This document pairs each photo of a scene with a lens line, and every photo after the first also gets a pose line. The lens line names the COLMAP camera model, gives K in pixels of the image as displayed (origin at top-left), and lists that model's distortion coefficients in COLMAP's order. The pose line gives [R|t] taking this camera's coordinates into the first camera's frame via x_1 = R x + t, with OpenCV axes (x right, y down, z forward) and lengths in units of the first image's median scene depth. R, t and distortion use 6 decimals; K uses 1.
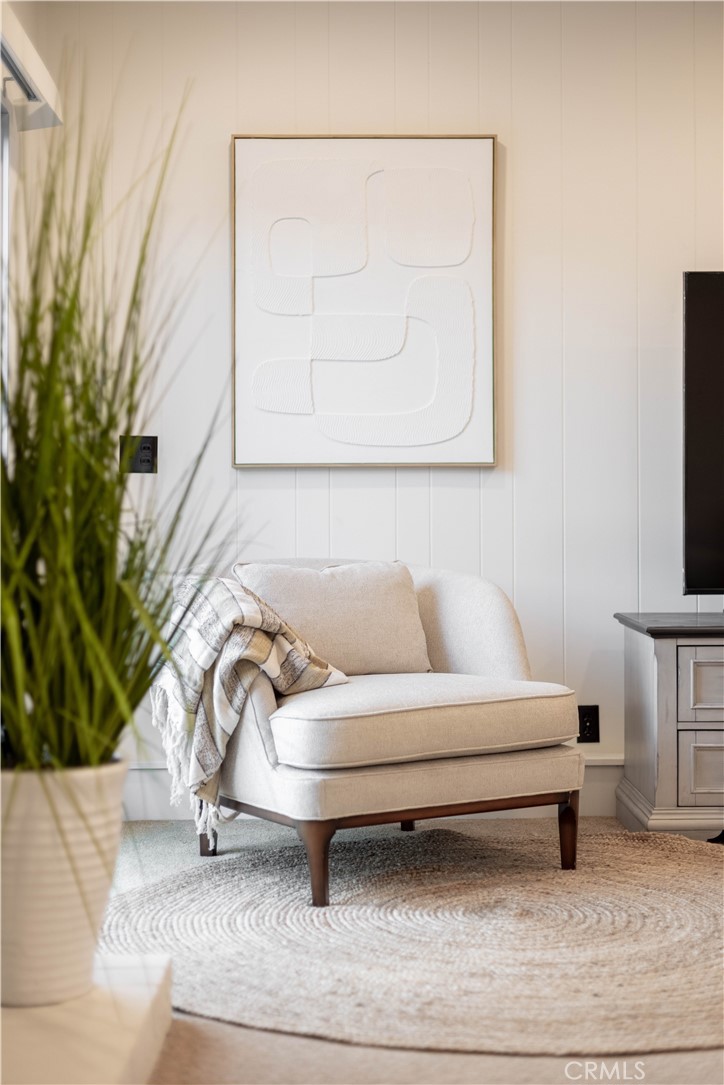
lens RADIAL K [[1576.2, 0, 360.2], [0, 1576.2, 544.9], [0, 0, 1]] dist [-0.008154, 0.000000]
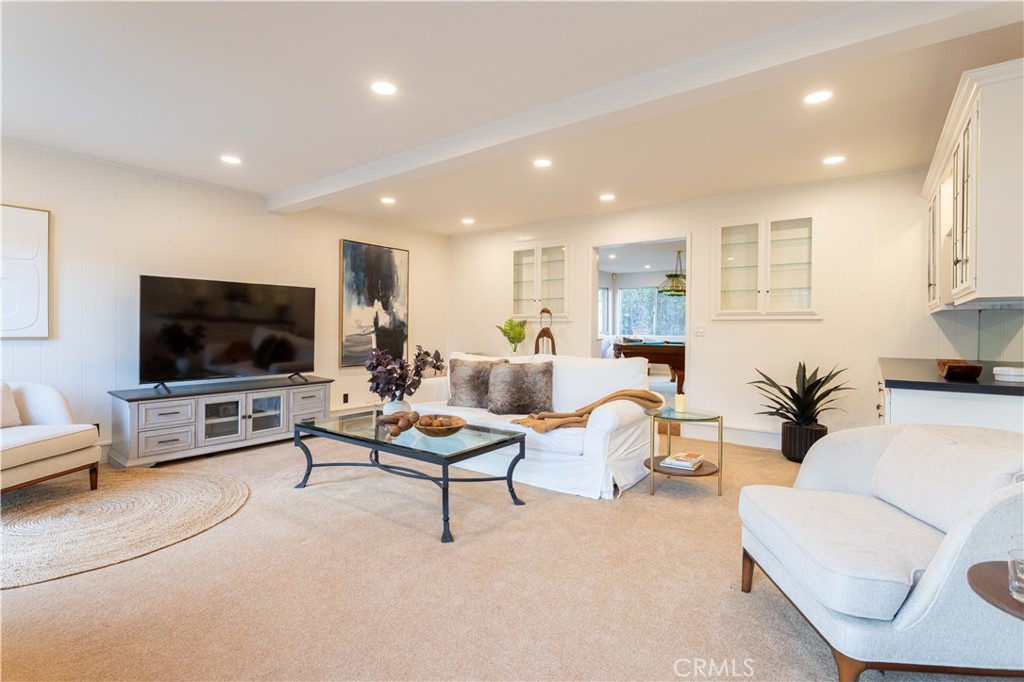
lens RADIAL K [[492.8, 0, 507.0], [0, 492.8, 334.2], [0, 0, 1]] dist [-0.015122, 0.006677]
pose [[0.622043, -0.001092, 0.782982, -0.087474], [-0.013944, 0.999825, 0.012473, -0.087857], [-0.782859, -0.018676, 0.621919, -0.110627]]
